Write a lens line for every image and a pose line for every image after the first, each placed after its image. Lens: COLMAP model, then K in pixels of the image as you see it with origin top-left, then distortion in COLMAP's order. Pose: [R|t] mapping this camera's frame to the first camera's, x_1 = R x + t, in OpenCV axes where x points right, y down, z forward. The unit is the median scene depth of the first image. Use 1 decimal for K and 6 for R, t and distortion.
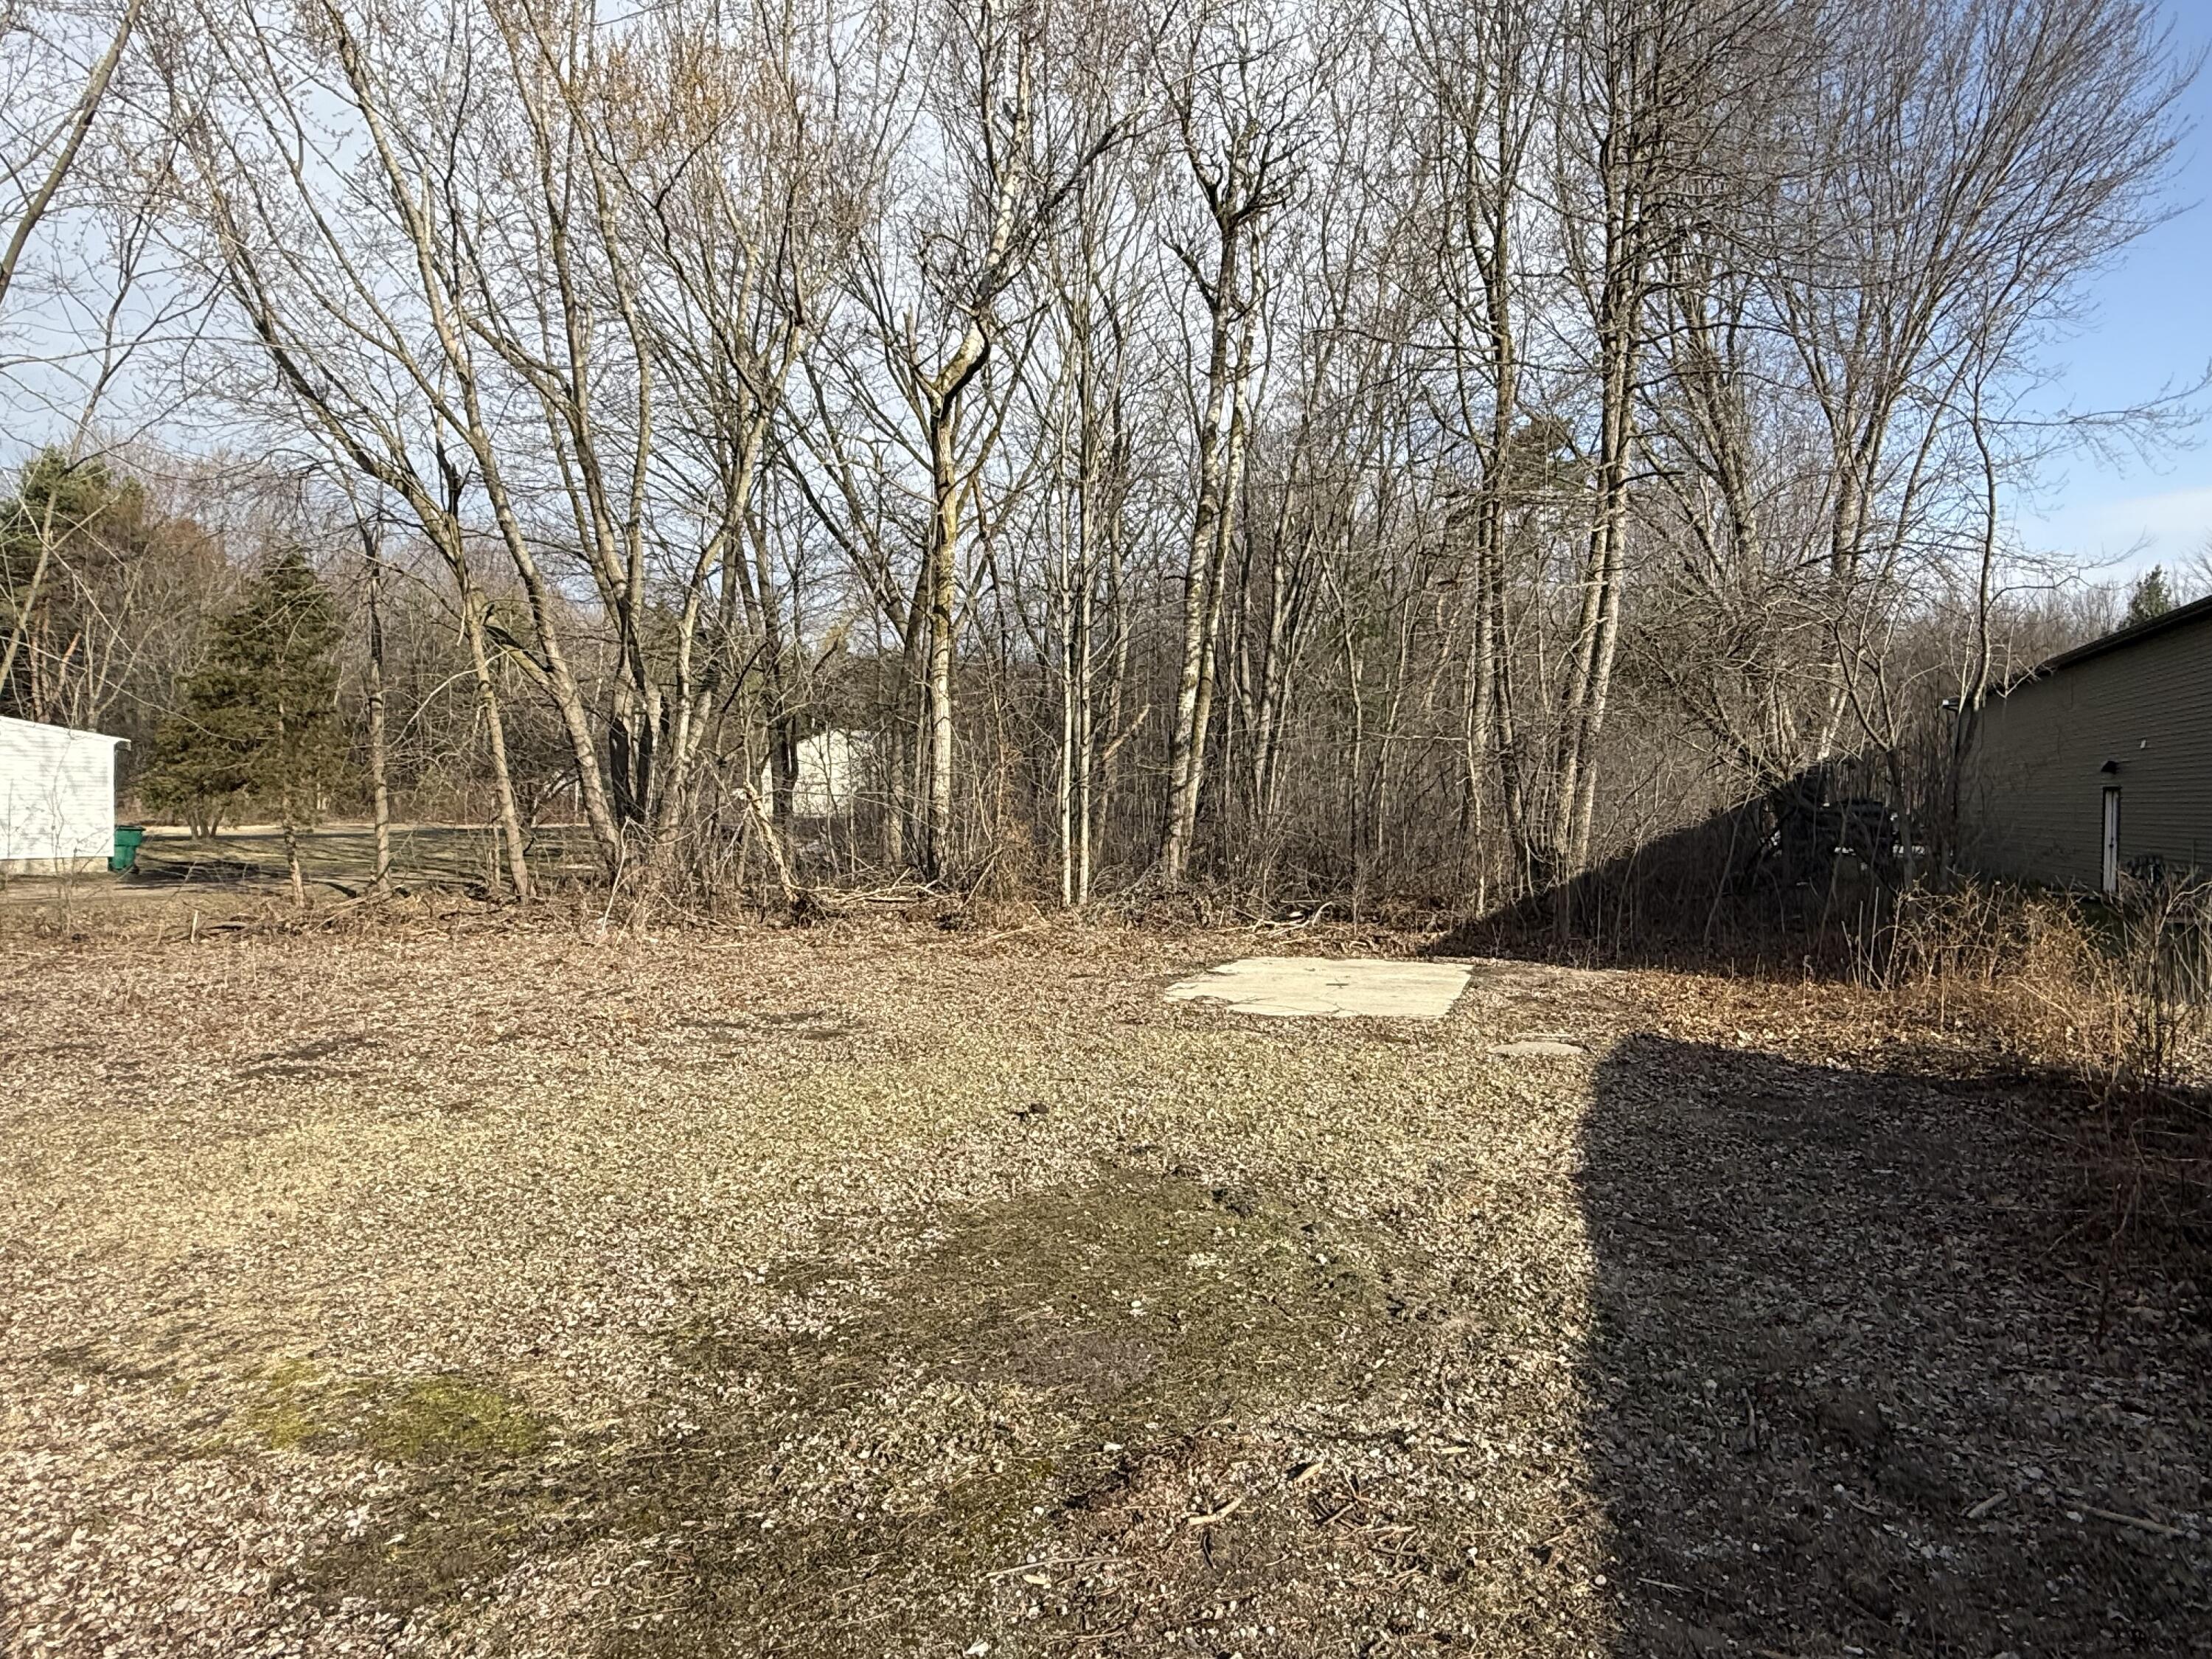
lens RADIAL K [[1377.7, 0, 1099.5], [0, 1377.7, 829.1], [0, 0, 1]] dist [-0.006304, 0.001832]
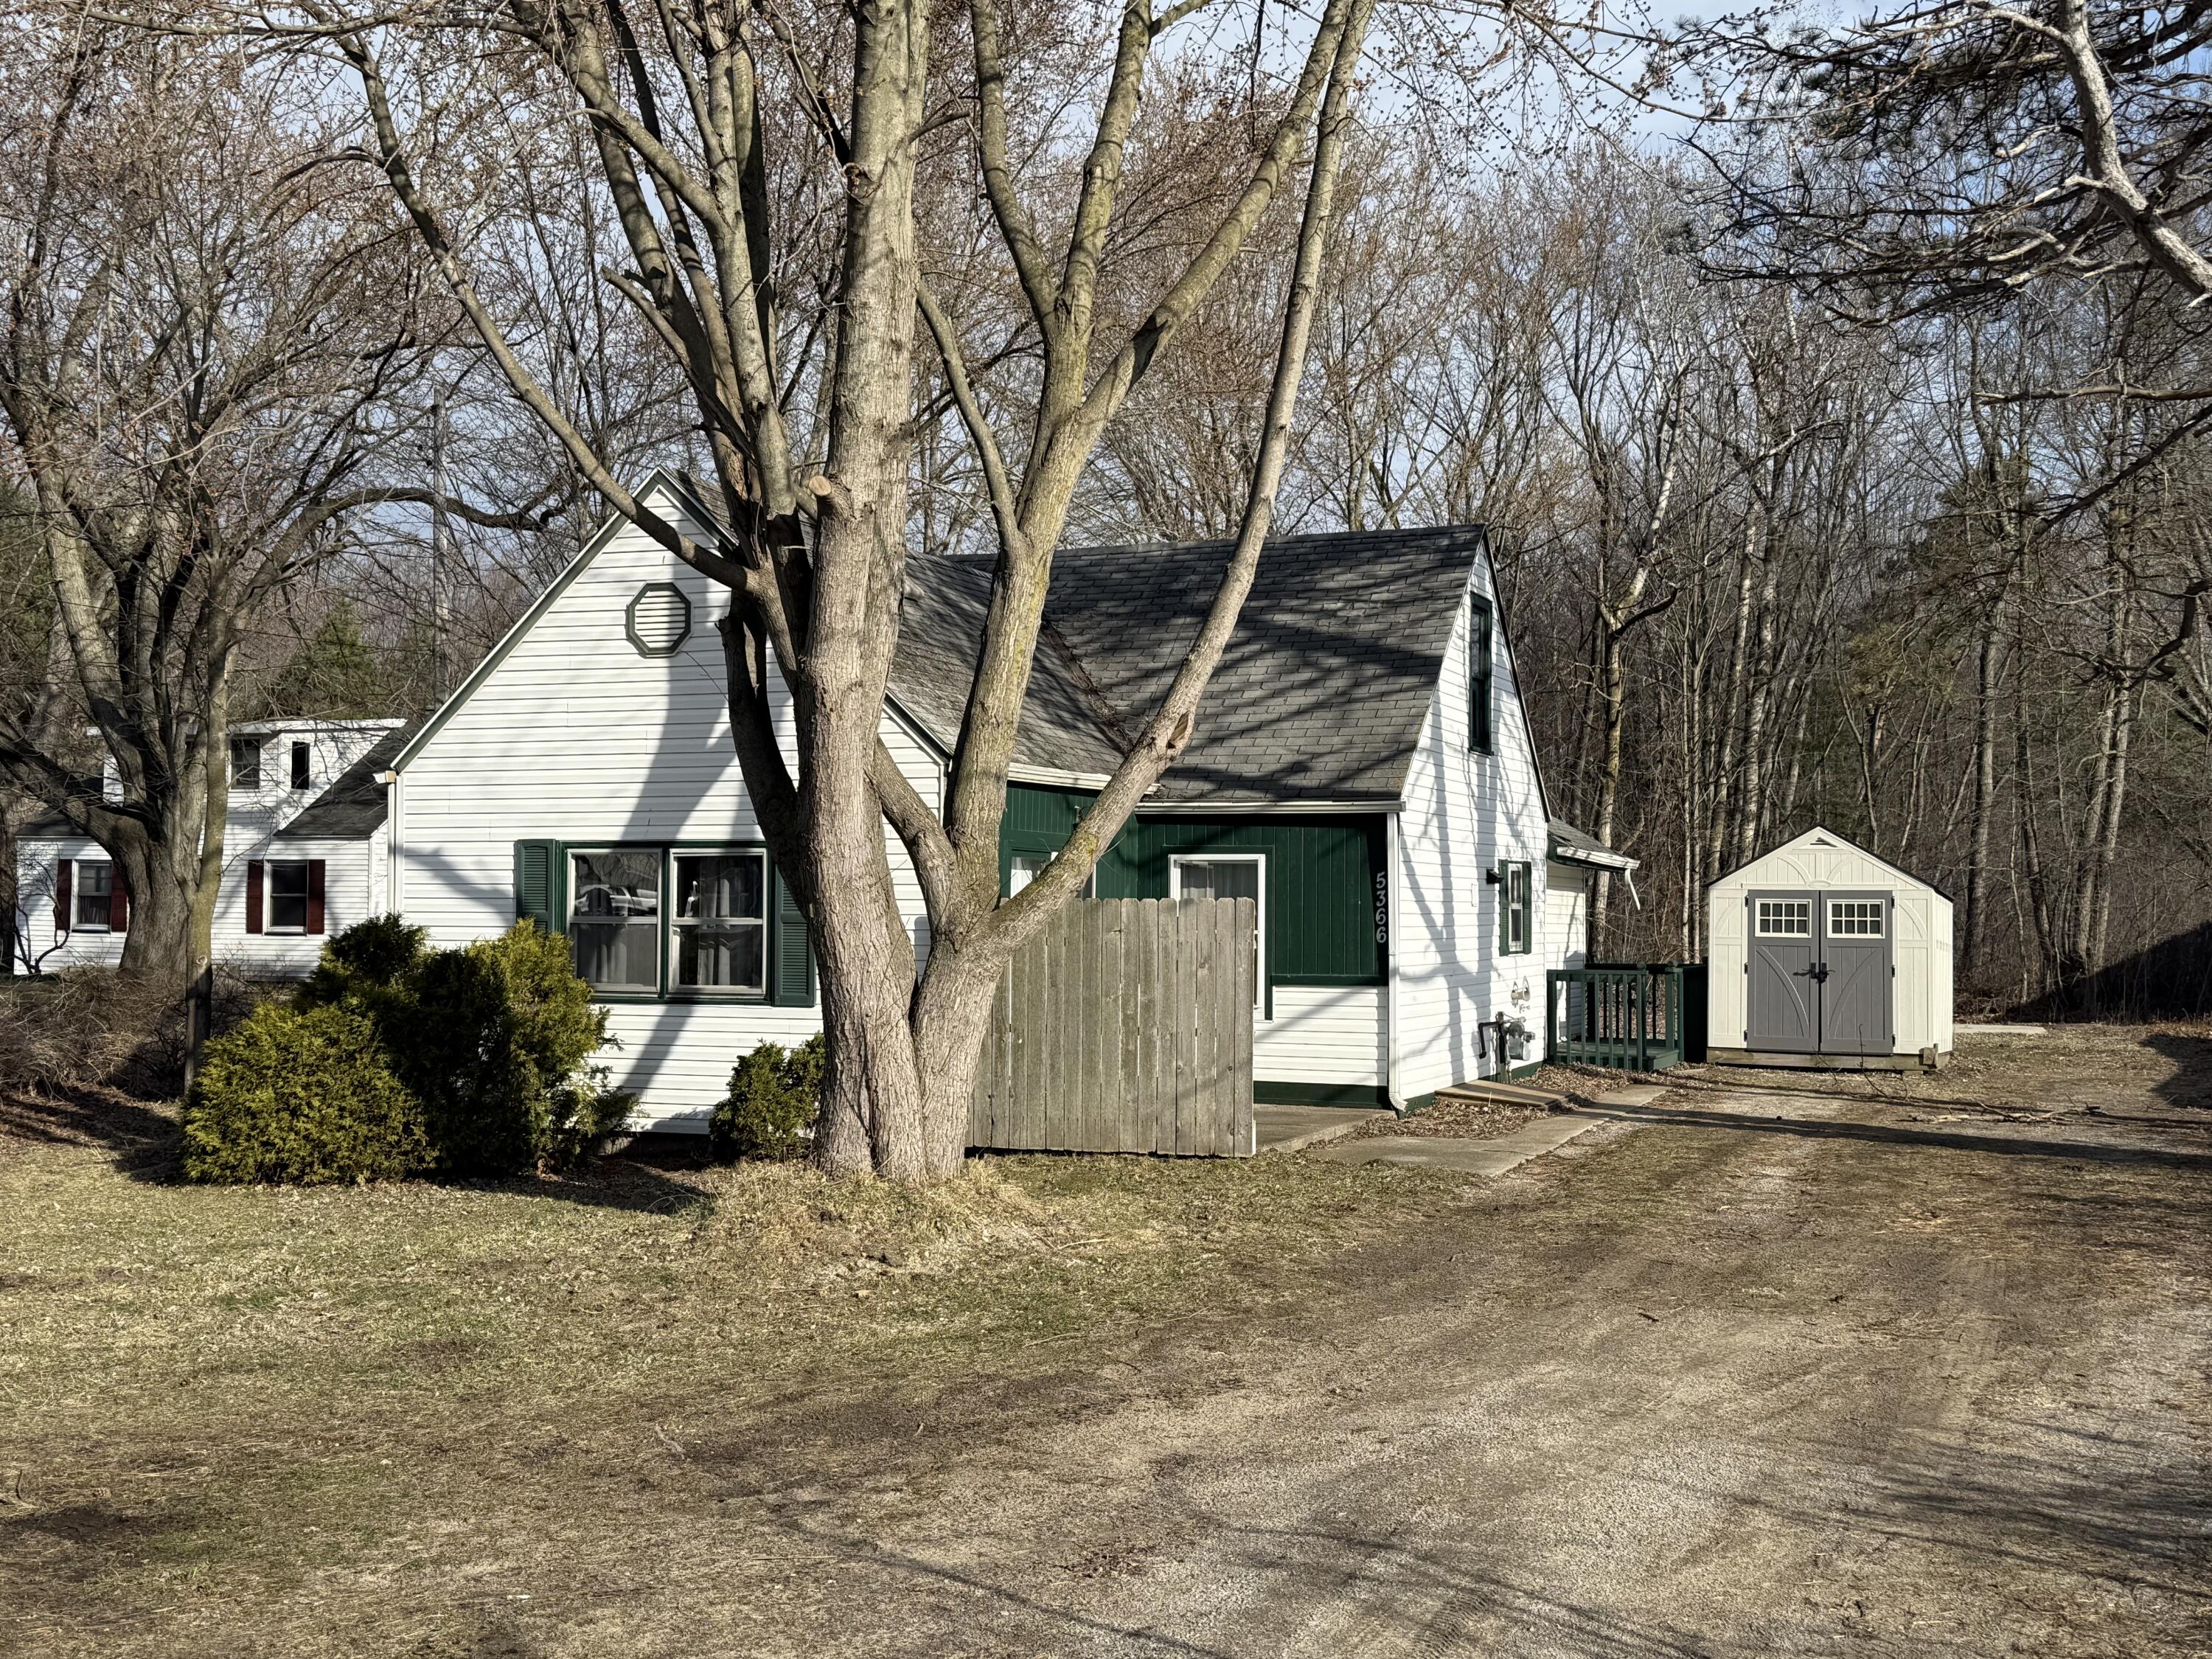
lens RADIAL K [[2430.6, 0, 1106.9], [0, 2430.6, 824.3], [0, 0, 1]] dist [0.107361, 0.000000]
pose [[0.999923, -0.007273, 0.010019, -0.616208], [0.007779, 0.998648, -0.051395, 0.007860], [-0.009632, 0.051469, 0.998628, -1.347336]]
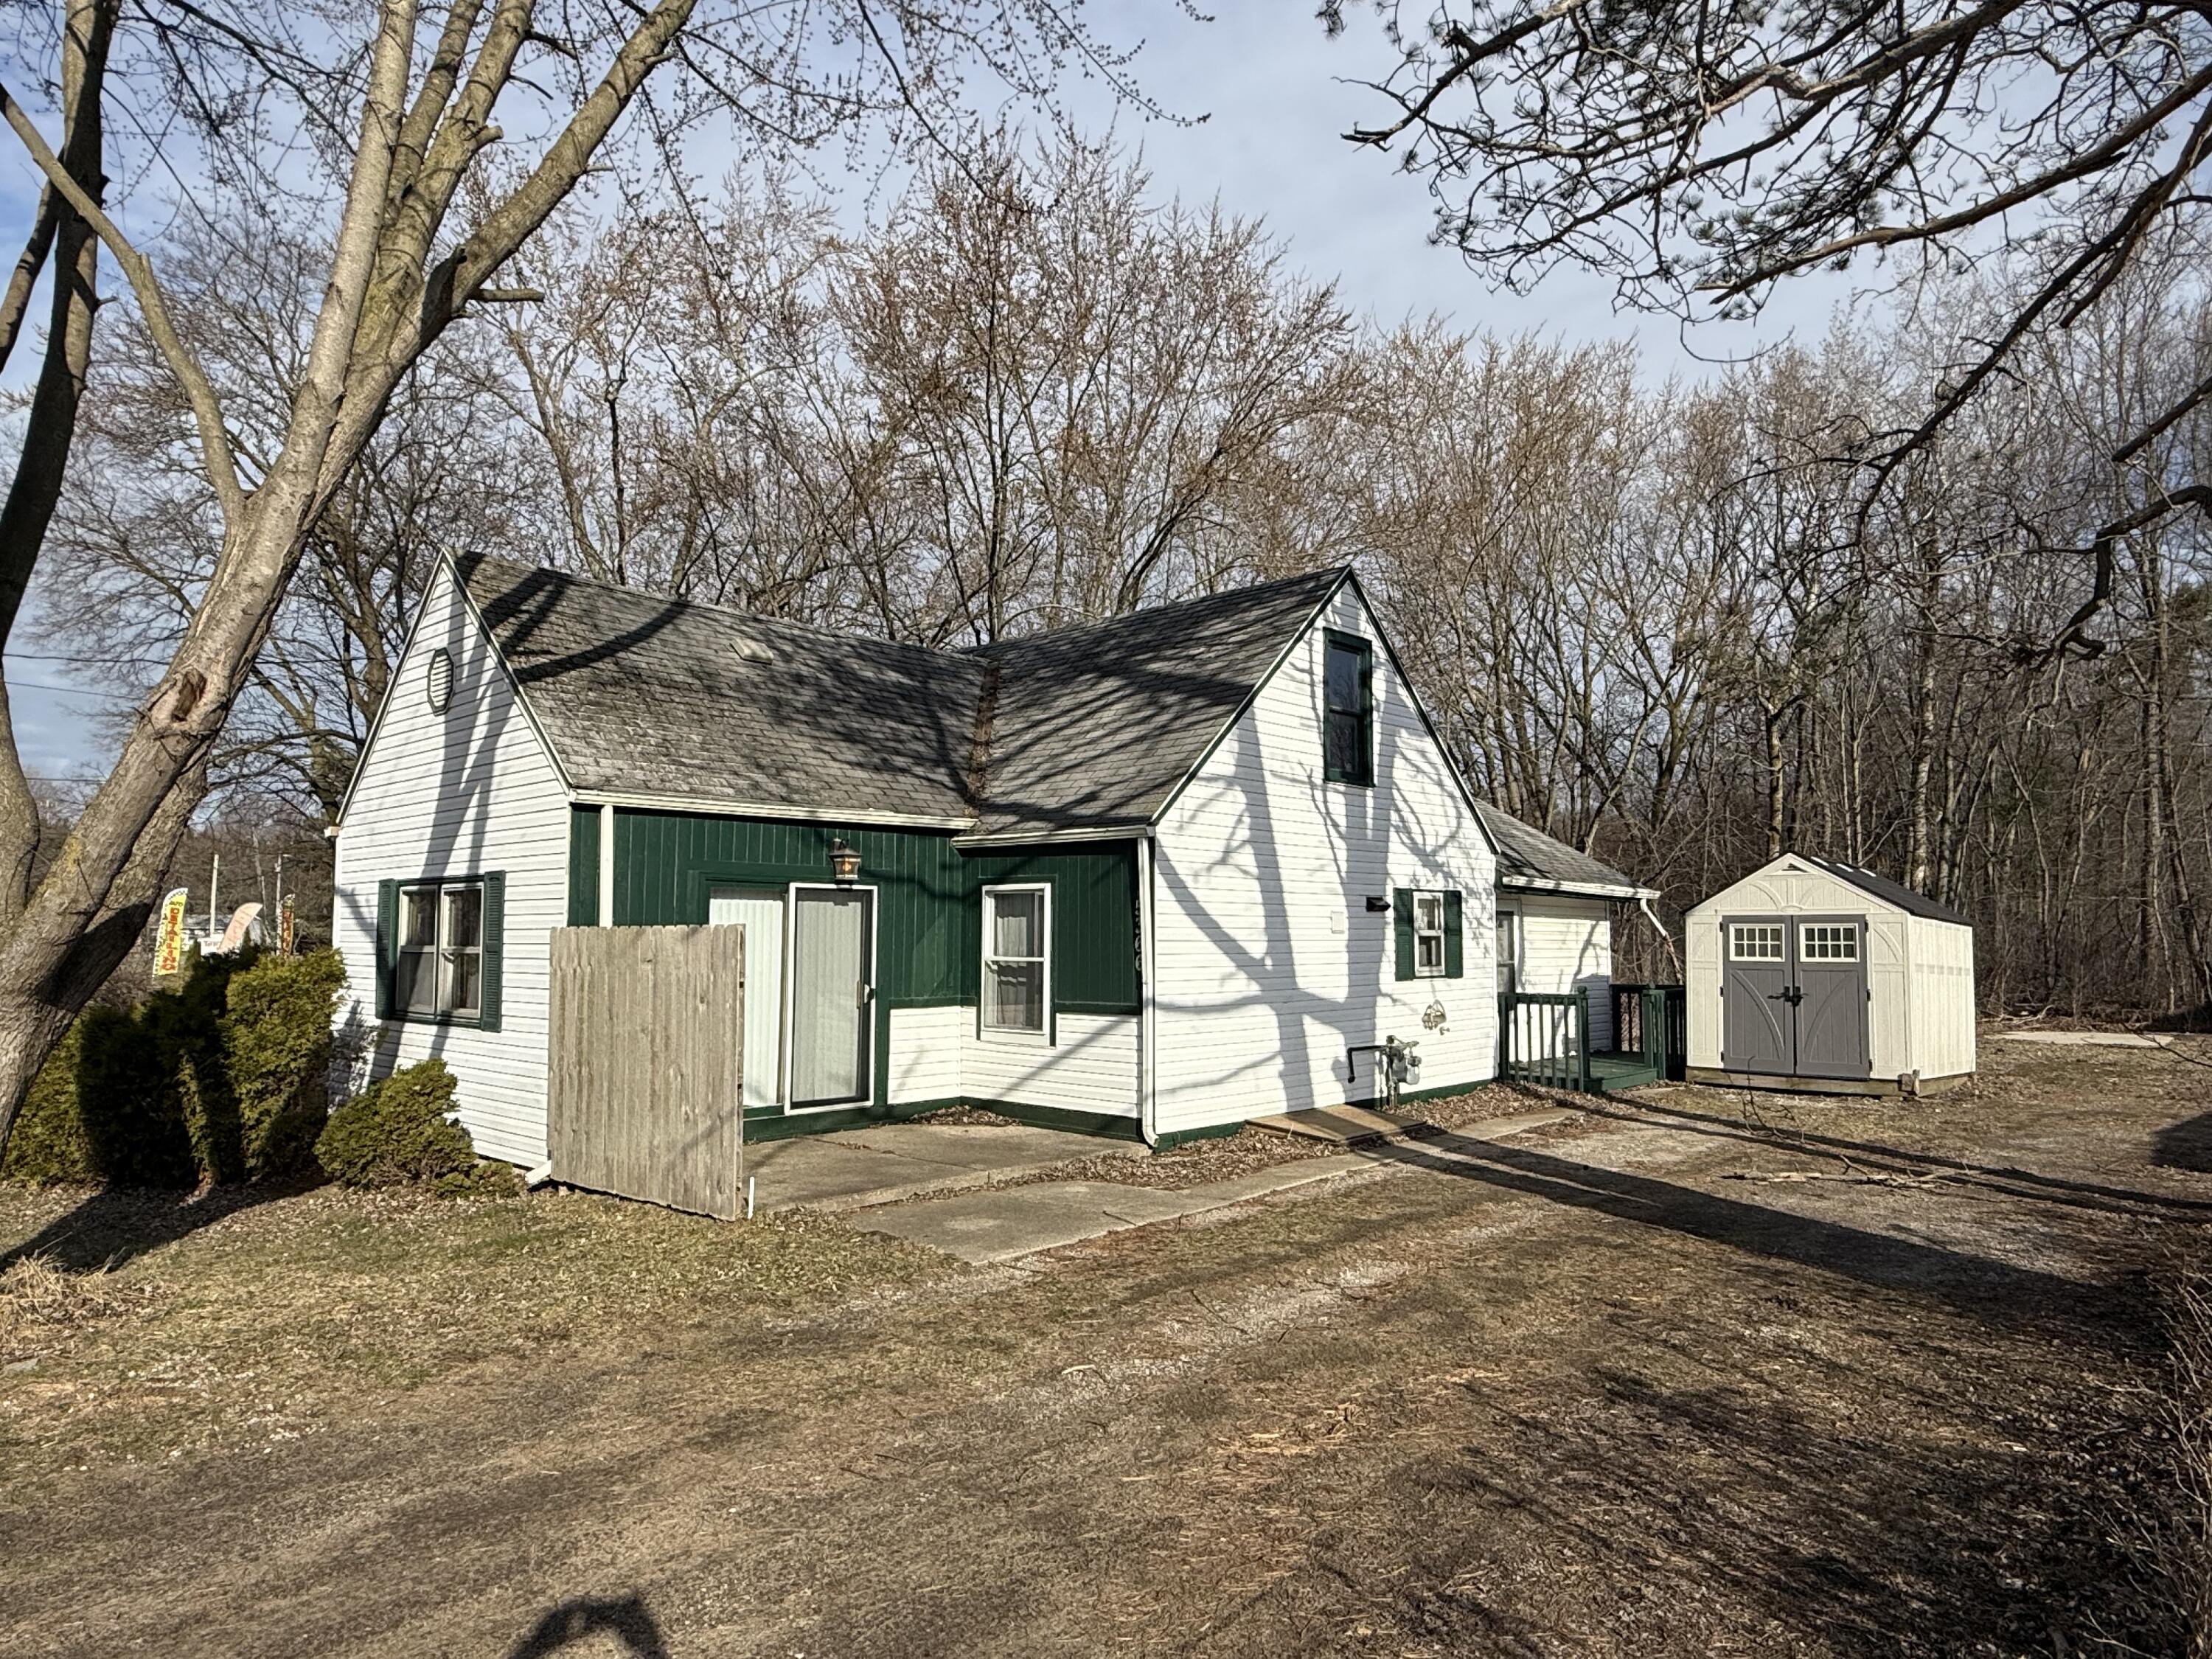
lens RADIAL K [[1377.7, 0, 1109.6], [0, 1377.7, 825.2], [0, 0, 1]] dist [-0.006304, 0.001832]
pose [[0.938834, -0.040771, -0.341949, -0.300976], [0.006120, 0.994785, -0.101807, 0.003919], [0.344317, 0.093487, 0.934187, -0.854215]]
